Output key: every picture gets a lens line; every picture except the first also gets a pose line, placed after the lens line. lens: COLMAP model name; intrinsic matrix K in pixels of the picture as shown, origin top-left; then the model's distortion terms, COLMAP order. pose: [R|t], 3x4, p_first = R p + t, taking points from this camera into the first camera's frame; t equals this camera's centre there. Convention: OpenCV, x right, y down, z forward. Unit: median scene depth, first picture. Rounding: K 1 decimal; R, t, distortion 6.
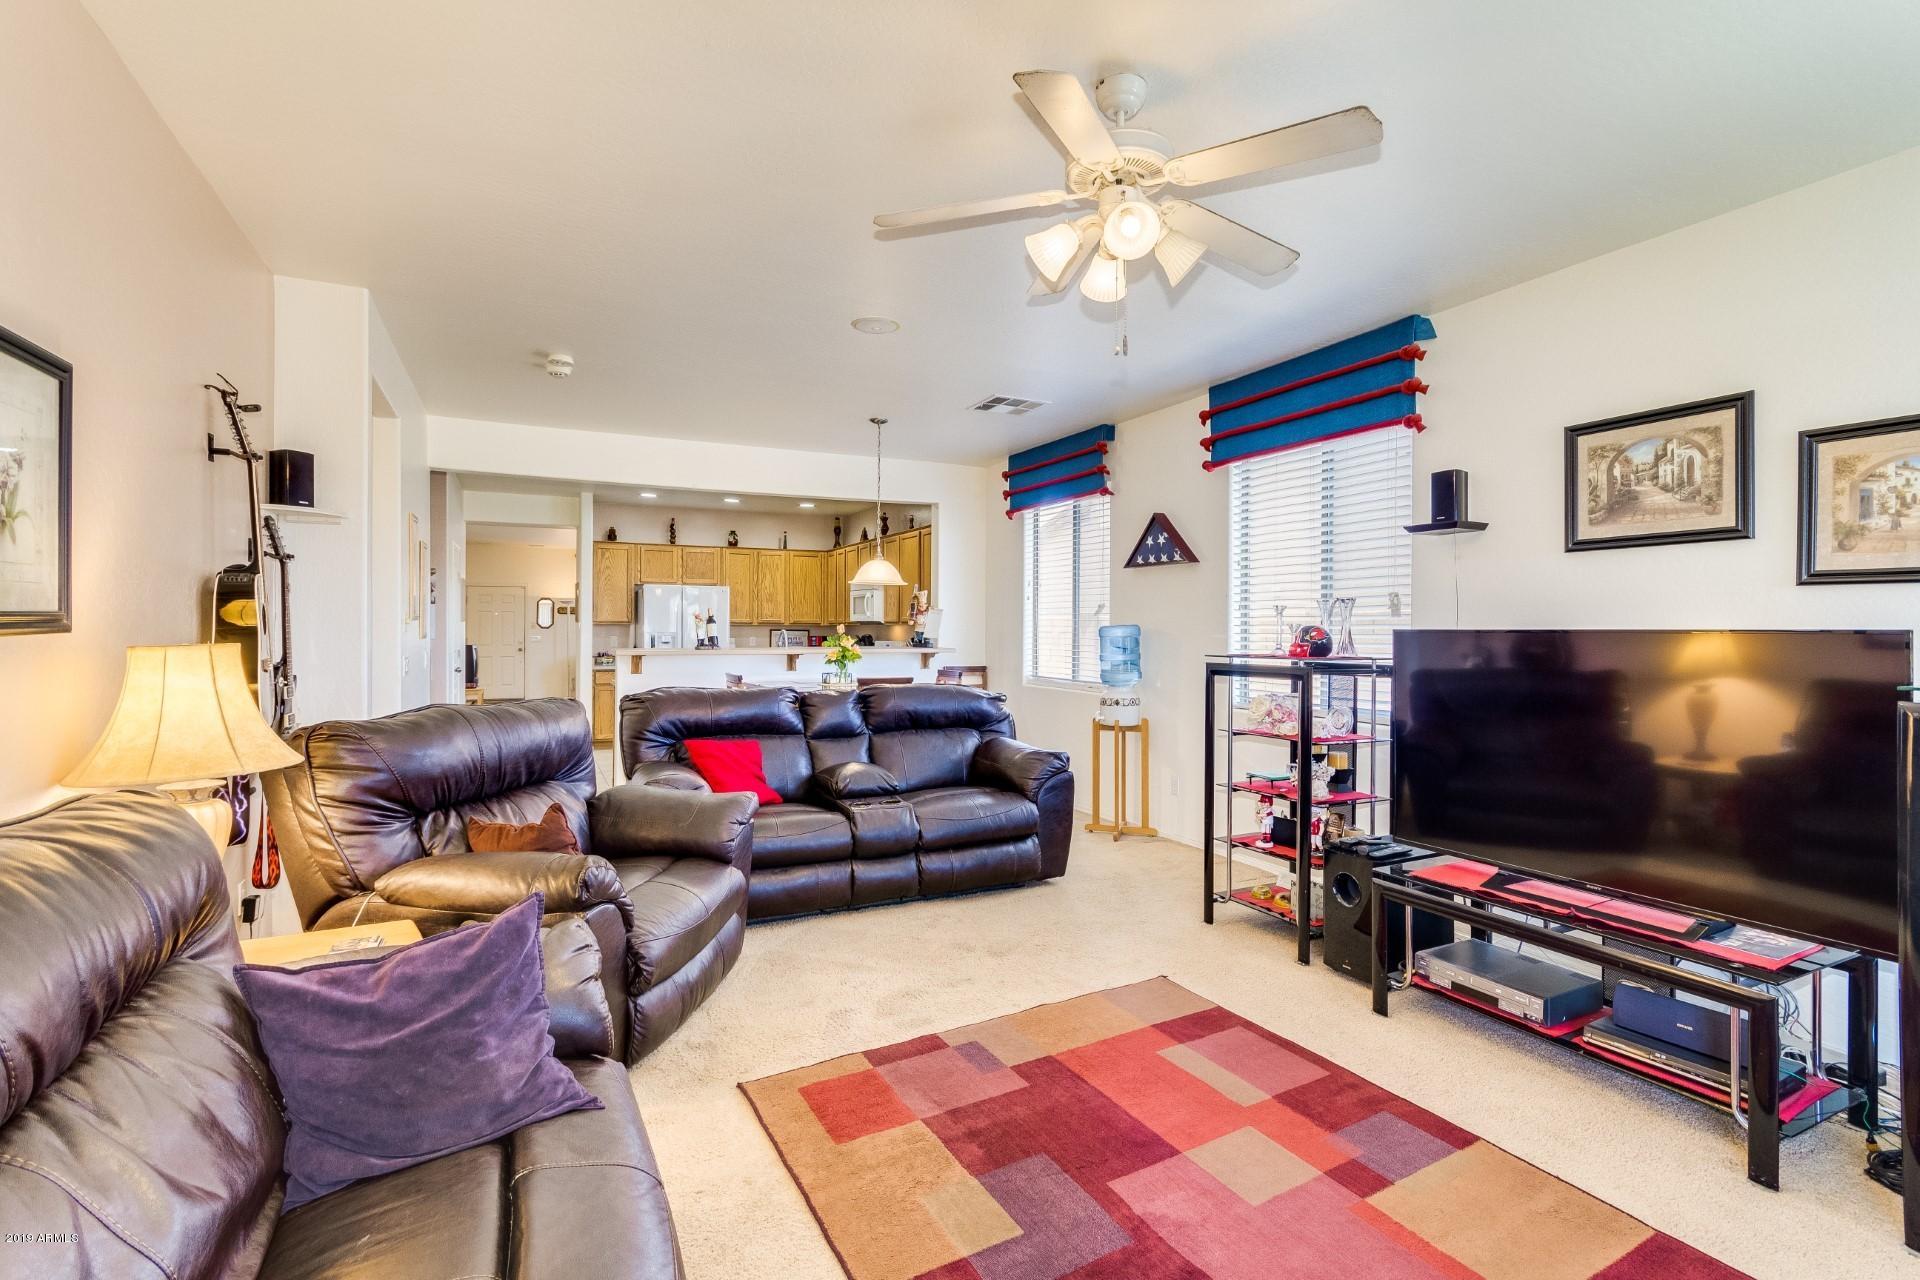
lens RADIAL K [[880.8, 0, 966.7], [0, 880.8, 646.5], [0, 0, 1]] dist [0.003146, 0.000512]
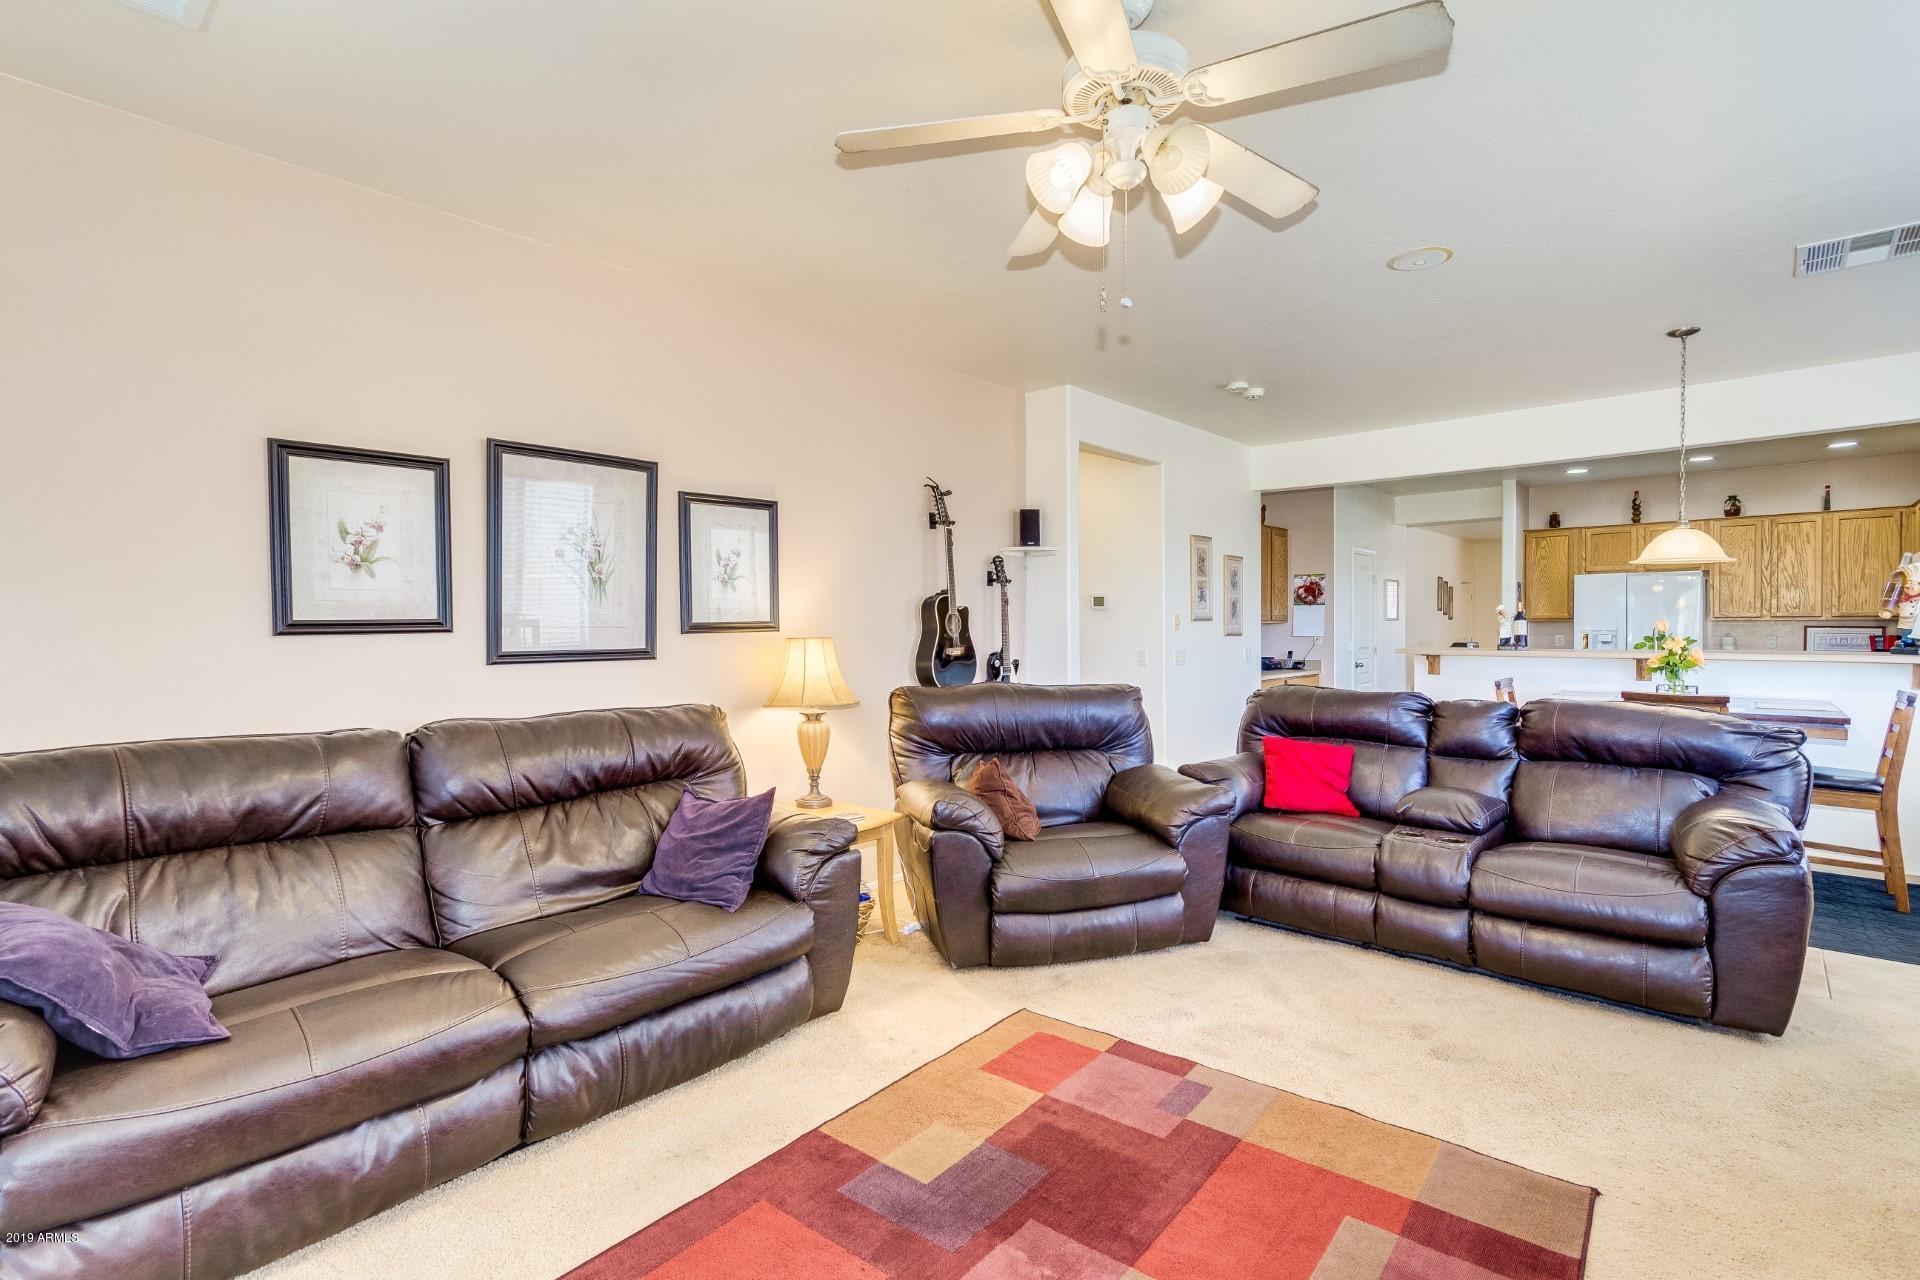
lens RADIAL K [[880.8, 0, 966.7], [0, 880.8, 646.5], [0, 0, 1]] dist [0.003146, 0.000512]
pose [[0.392085, 0.020549, -0.919699, 0.589486], [-0.013541, 0.999771, 0.016565, -0.011063], [0.919829, 0.005959, 0.392274, 0.334964]]
